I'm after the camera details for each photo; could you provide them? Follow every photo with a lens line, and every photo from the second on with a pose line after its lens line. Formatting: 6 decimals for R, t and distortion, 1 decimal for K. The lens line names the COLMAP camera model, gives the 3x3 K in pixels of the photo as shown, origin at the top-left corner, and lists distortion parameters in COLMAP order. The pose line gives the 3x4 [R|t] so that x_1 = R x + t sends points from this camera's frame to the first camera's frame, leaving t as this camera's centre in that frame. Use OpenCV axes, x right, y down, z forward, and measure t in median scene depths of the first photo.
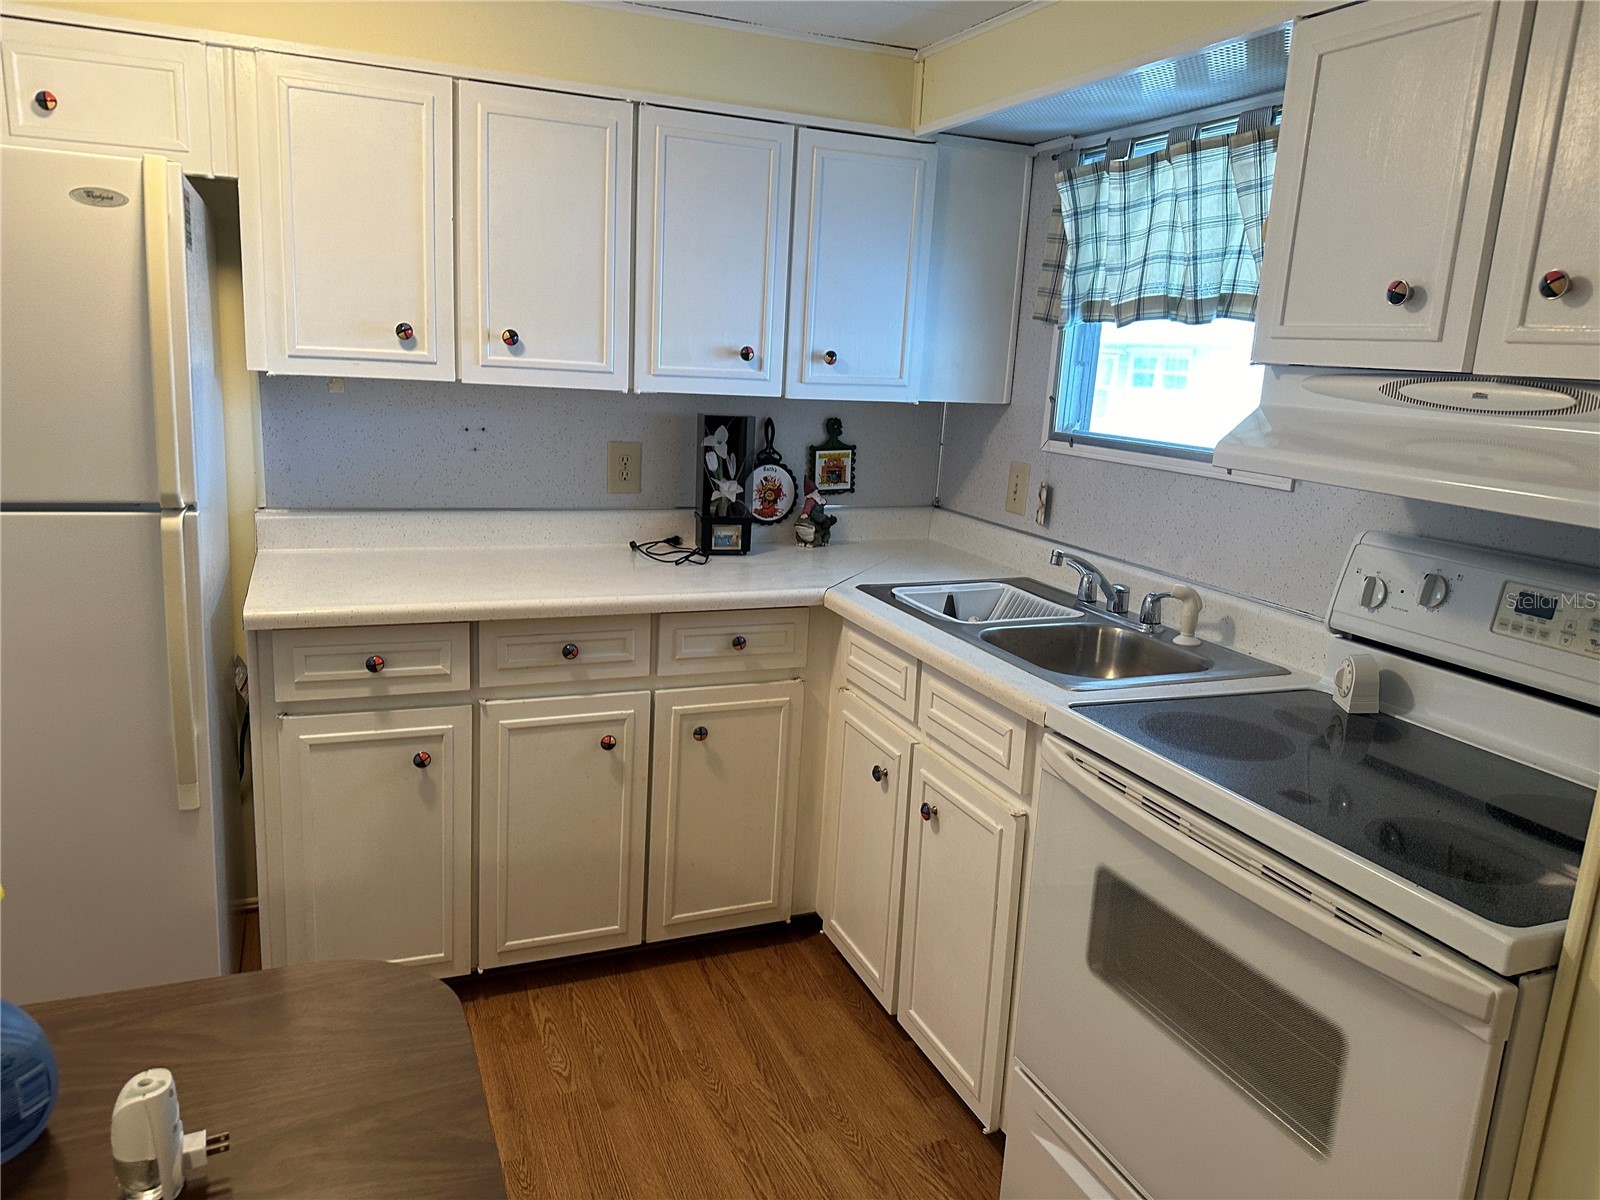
lens RADIAL K [[1131.4, 0, 800.0], [0, 1131.4, 600.0], [0, 0, 1]] dist [0.130175, -0.264559]
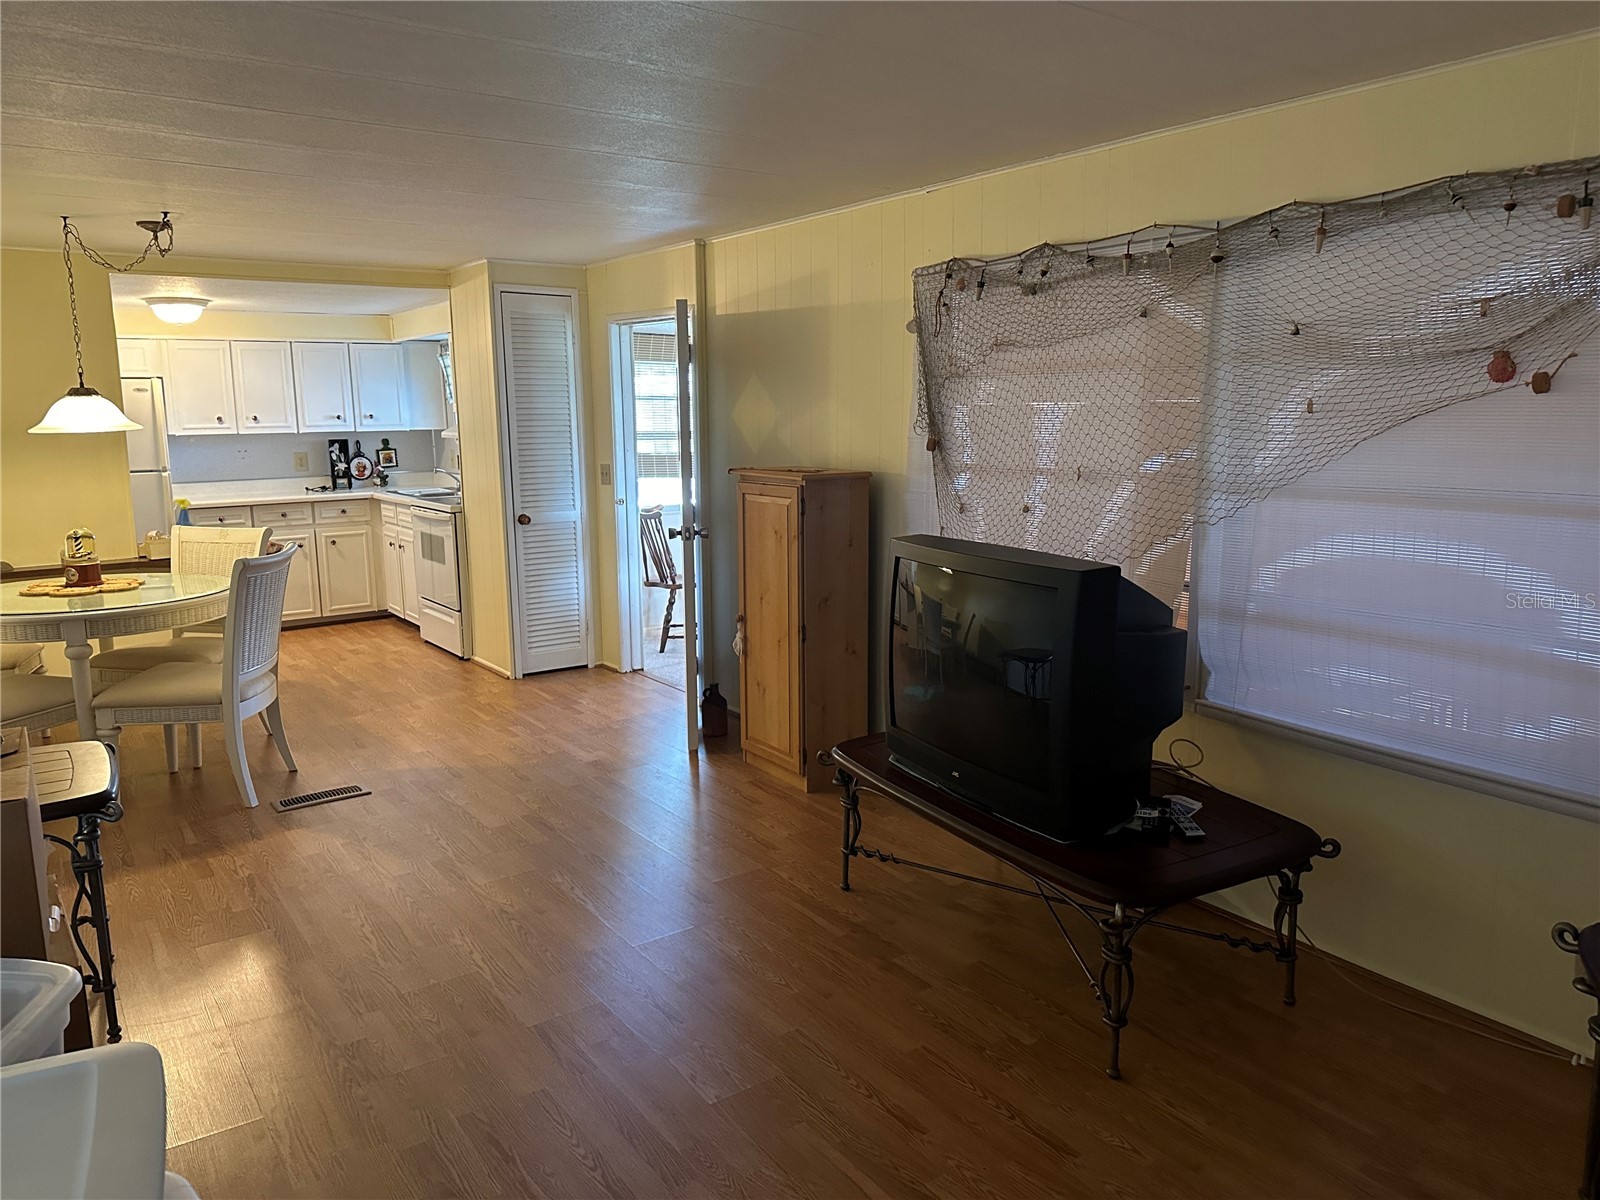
lens RADIAL K [[1131.4, 0, 800.0], [0, 1131.4, 600.0], [0, 0, 1]] dist [0.130175, -0.264559]
pose [[0.972953, -0.100571, 0.207960, 0.414944], [0.107862, 0.993876, -0.023989, 0.420490], [-0.204274, 0.045771, 0.977843, -1.977685]]
